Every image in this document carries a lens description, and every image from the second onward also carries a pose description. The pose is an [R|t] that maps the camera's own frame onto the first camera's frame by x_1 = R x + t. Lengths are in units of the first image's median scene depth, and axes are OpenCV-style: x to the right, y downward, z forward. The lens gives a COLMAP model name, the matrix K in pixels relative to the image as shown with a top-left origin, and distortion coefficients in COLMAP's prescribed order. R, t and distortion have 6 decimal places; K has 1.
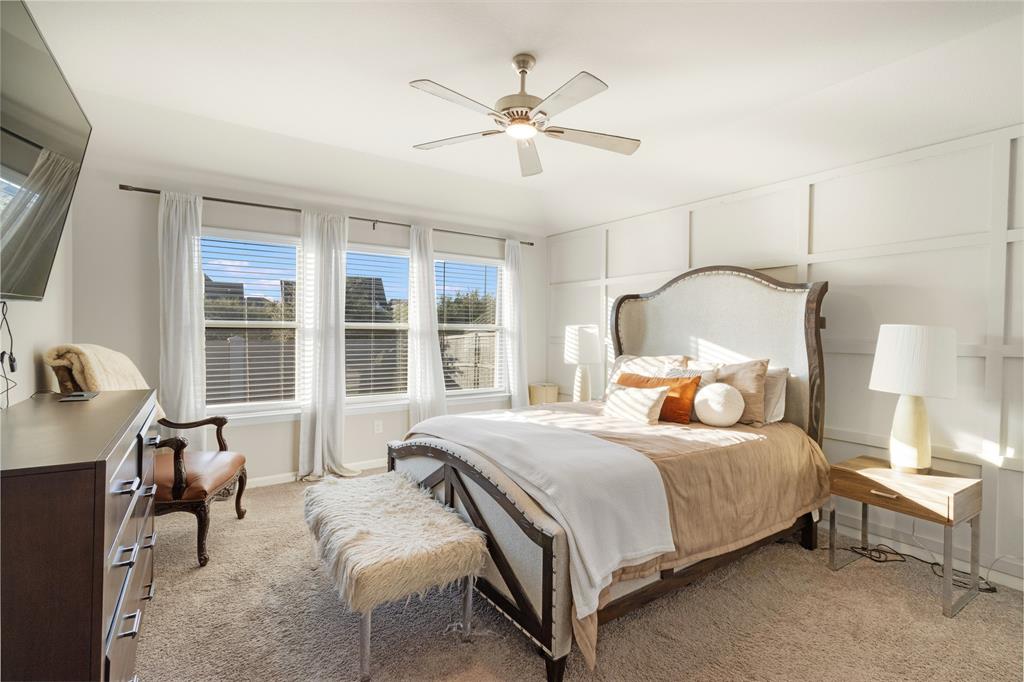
lens RADIAL K [[478.0, 0, 512.5], [0, 478.0, 333.8], [0, 0, 1]] dist [-0.000644, -0.001193]
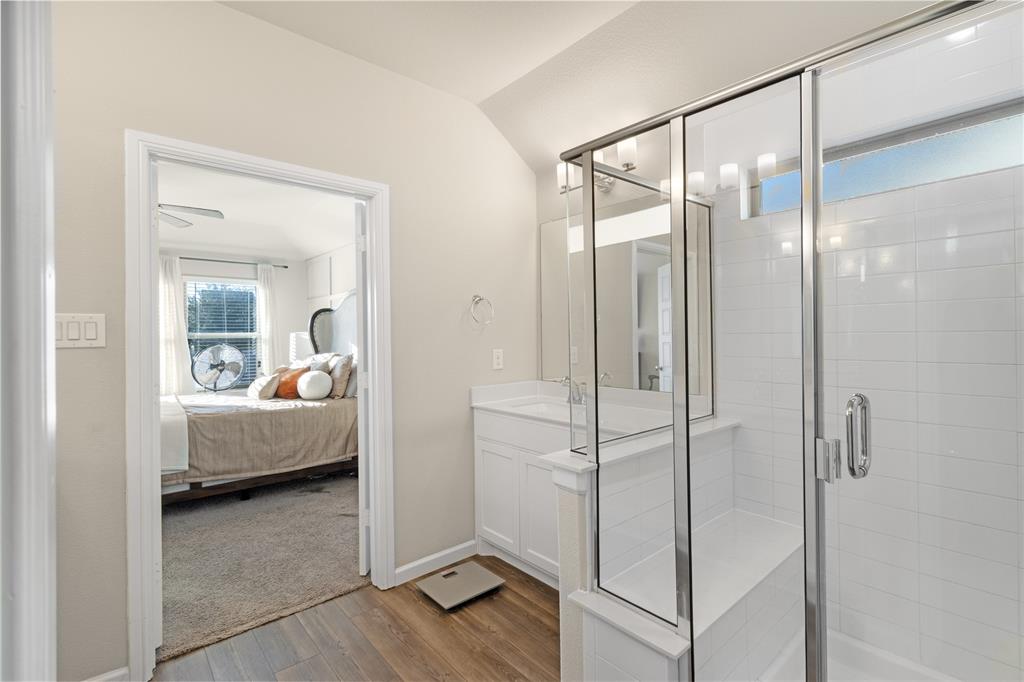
lens RADIAL K [[478.0, 0, 511.9], [0, 478.0, 338.6], [0, 0, 1]] dist [-0.000644, -0.001193]
pose [[0.995095, -0.017890, 0.097289, 0.635295], [0.018169, 0.999833, -0.001988, 0.013595], [-0.097238, 0.003746, 0.995254, -0.365657]]
